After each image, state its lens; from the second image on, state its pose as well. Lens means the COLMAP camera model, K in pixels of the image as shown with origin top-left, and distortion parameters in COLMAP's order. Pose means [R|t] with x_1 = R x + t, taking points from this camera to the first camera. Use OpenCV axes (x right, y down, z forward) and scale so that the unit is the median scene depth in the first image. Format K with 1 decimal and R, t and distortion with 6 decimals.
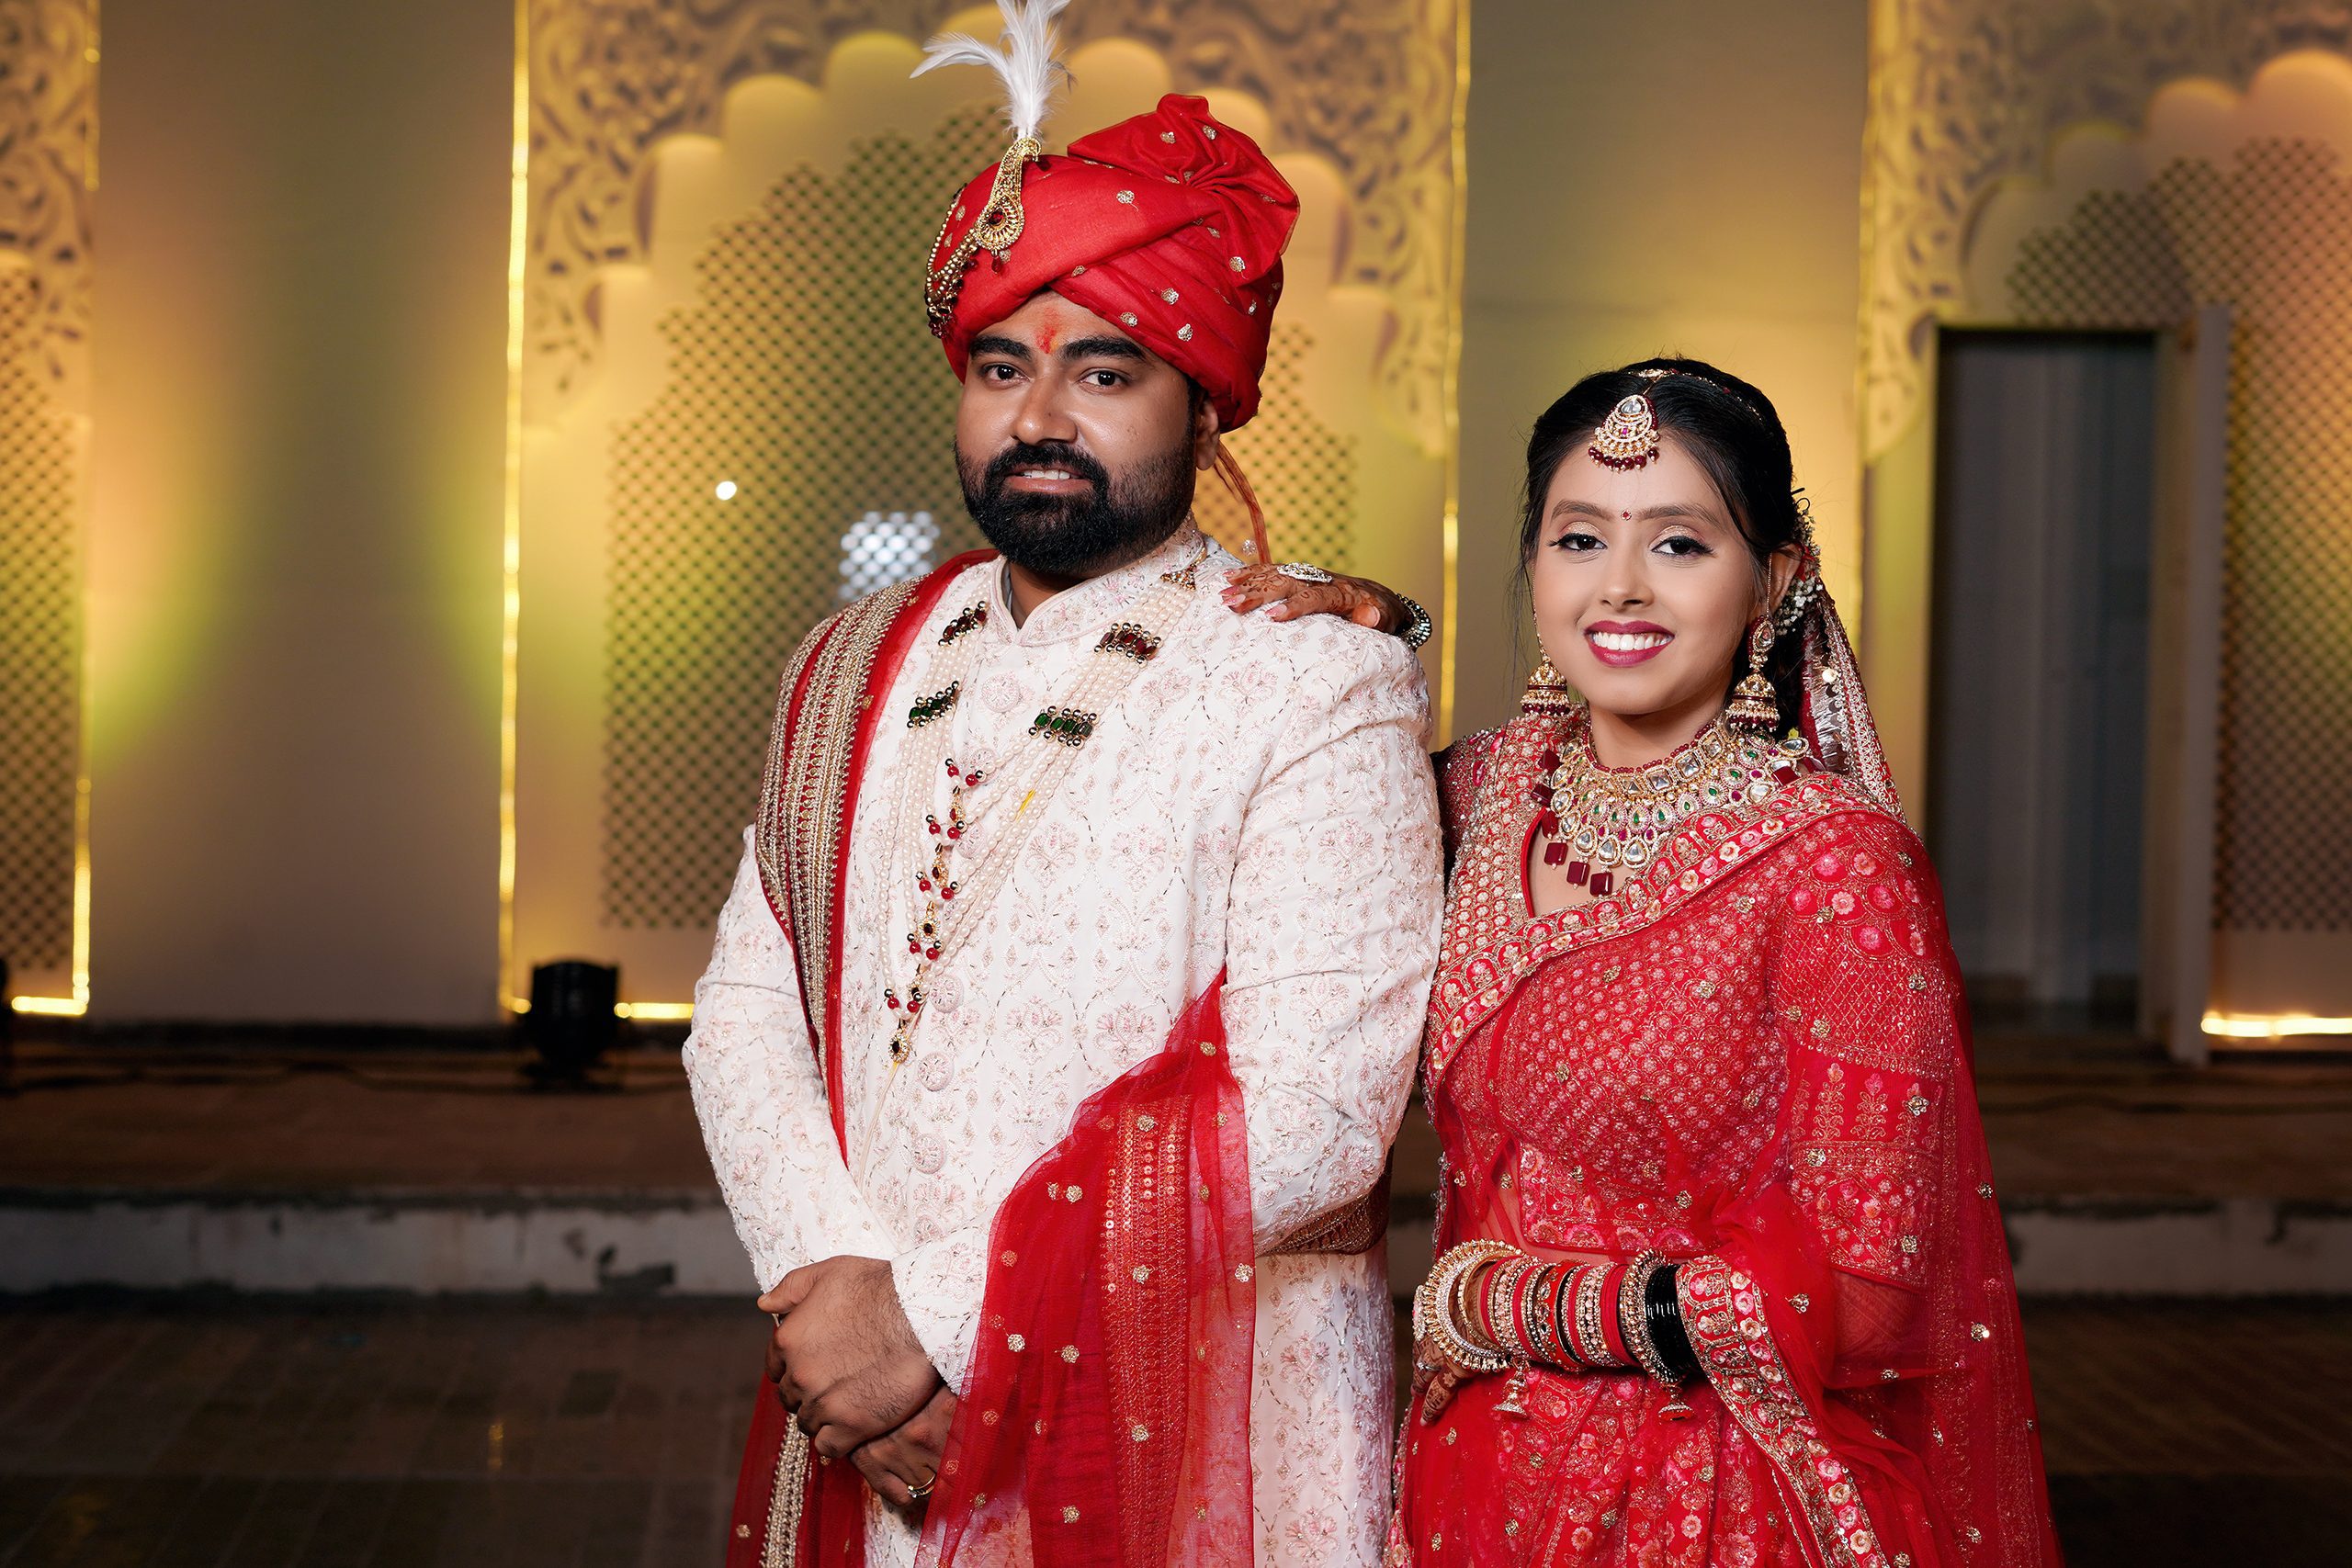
lens RADIAL K [[3493.5, 0, 1176.0], [0, 3493.5, 784.0], [0, 0, 1]] dist [-0.011925, -0.029472]
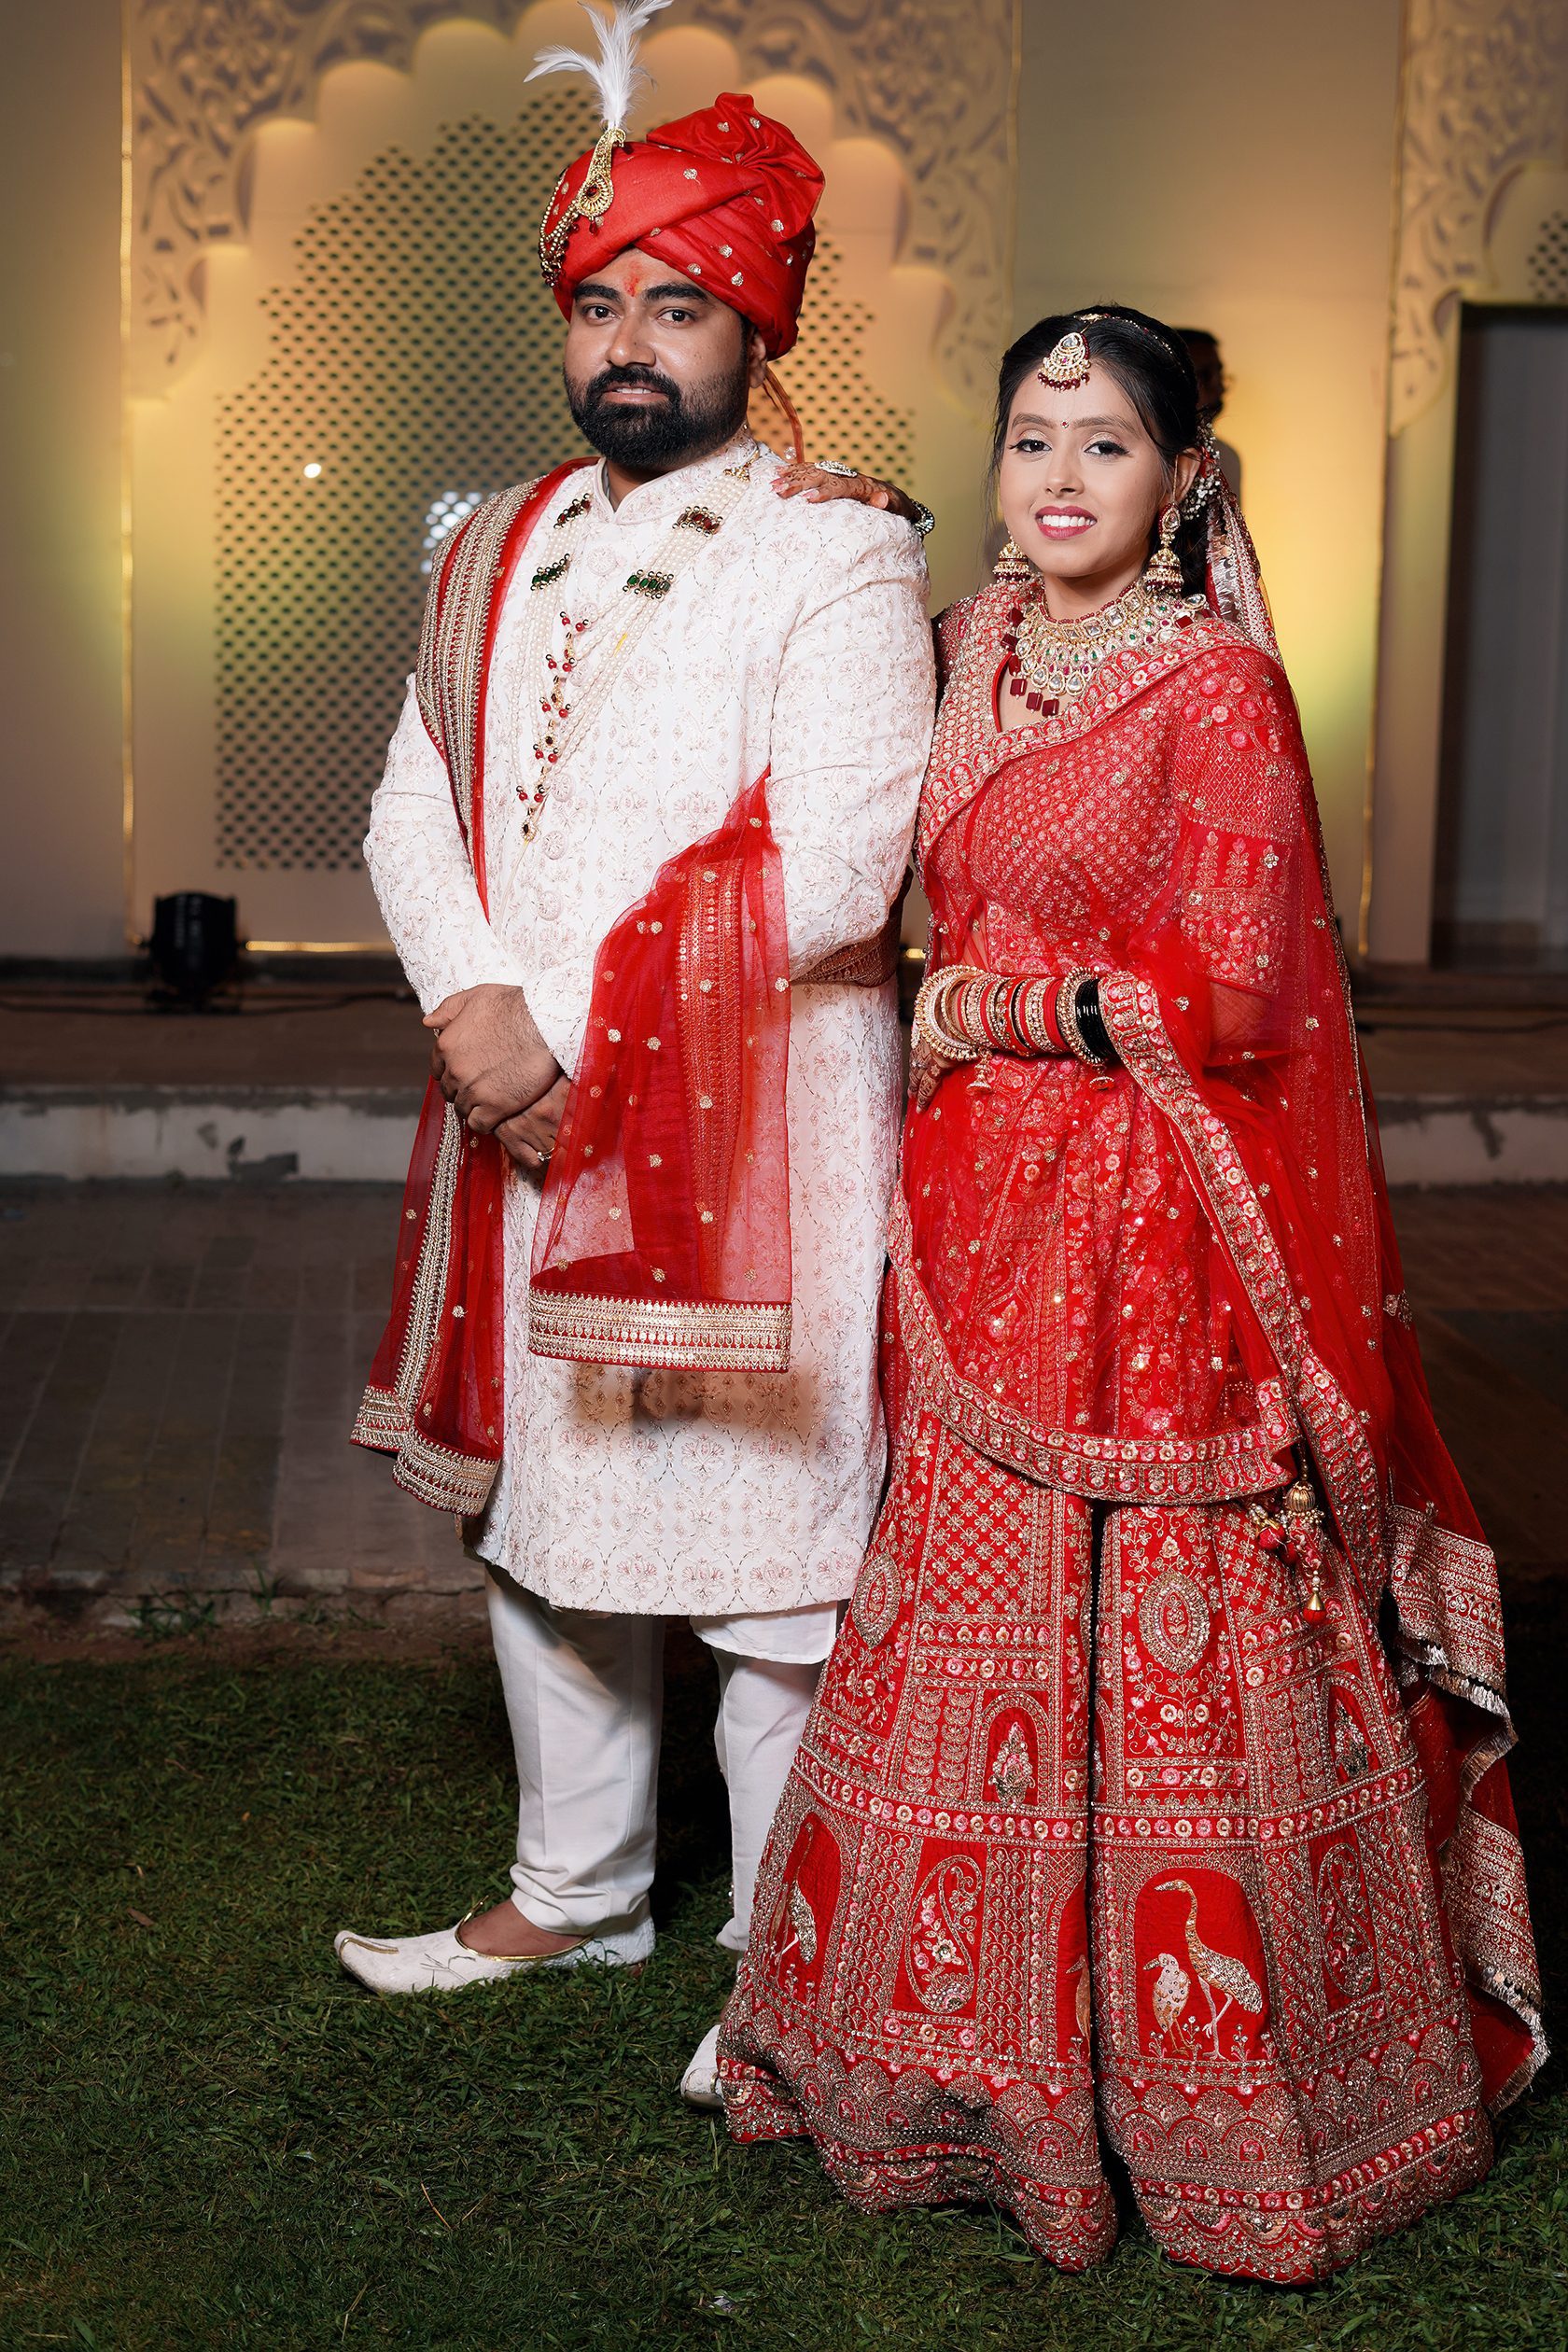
lens RADIAL K [[3493.8, 0, 784.0], [0, 3493.8, 1176.0], [0, 0, 1]] dist [-0.011925, -0.029472]
pose [[0.999958, -0.000705, 0.009089, 0.001849], [-0.000322, 0.993659, 0.112438, 0.013976], [-0.009111, -0.112436, 0.993617, -0.087446]]
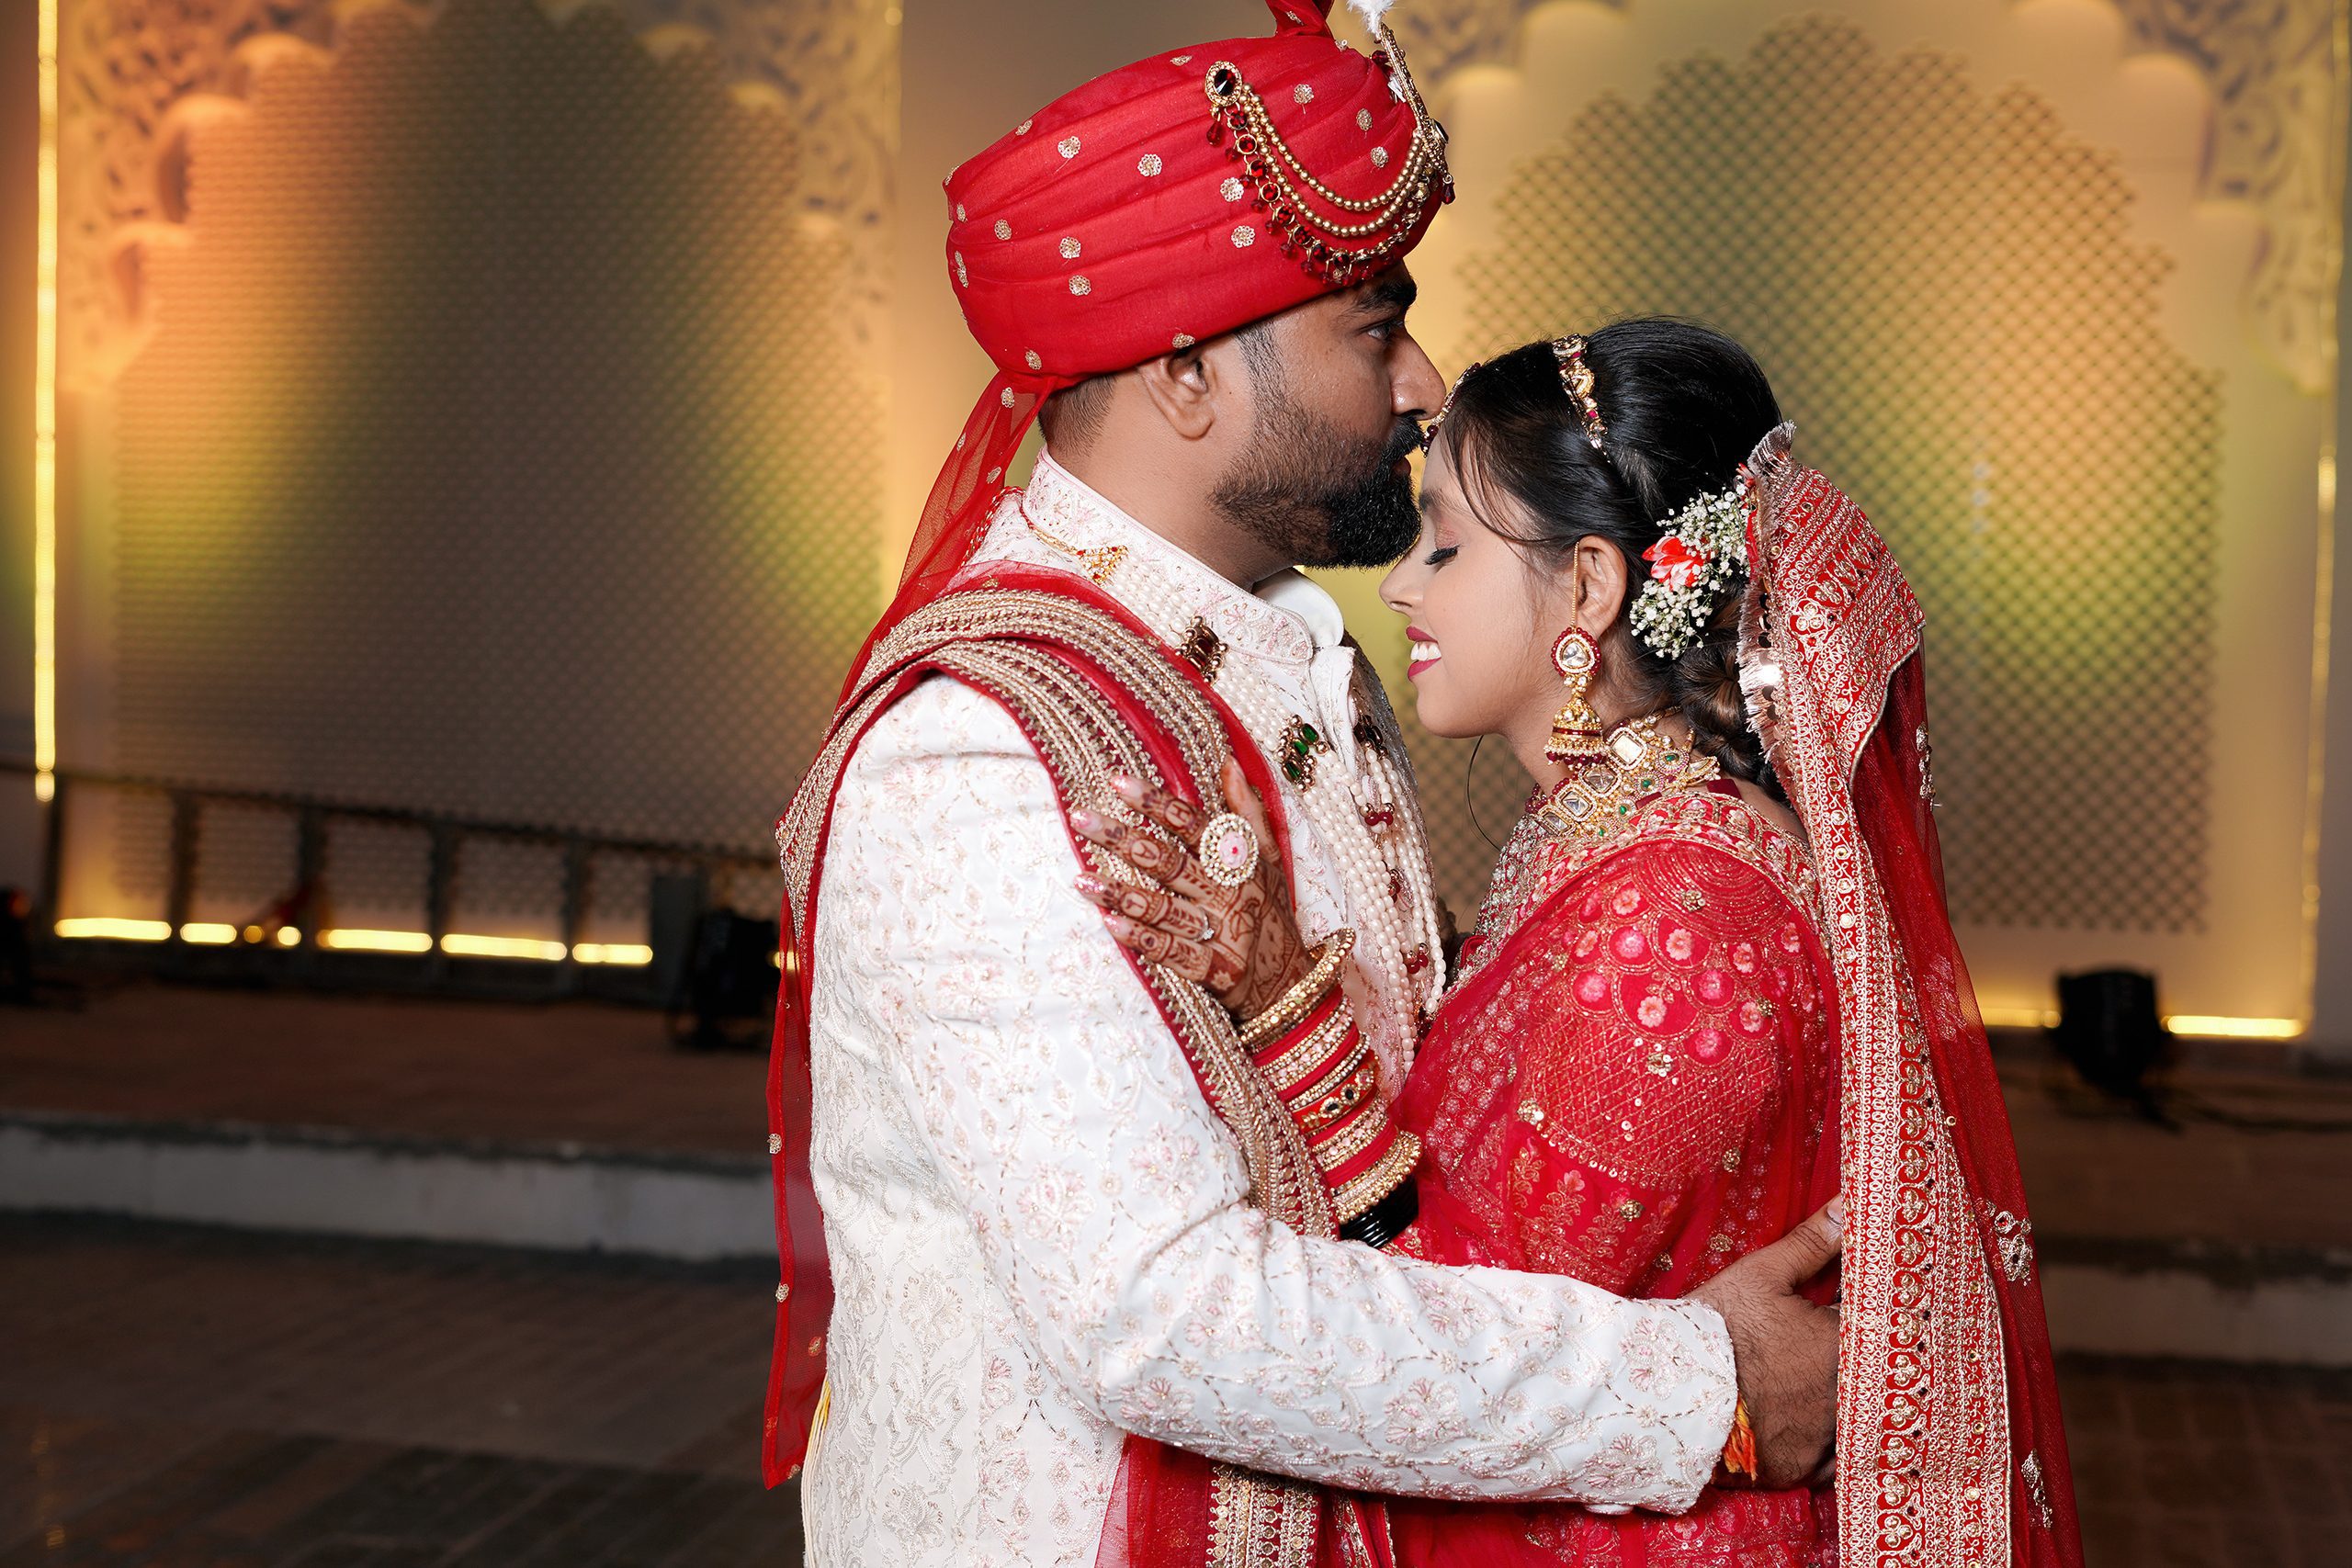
lens RADIAL K [[3493.5, 0, 1176.0], [0, 3493.5, 784.0], [0, 0, 1]] dist [-0.011925, -0.029472]
pose [[0.945371, 0.015581, -0.325624, 0.091660], [-0.012188, 0.999848, 0.012457, -0.002487], [0.325768, -0.007808, 0.945417, 0.076644]]
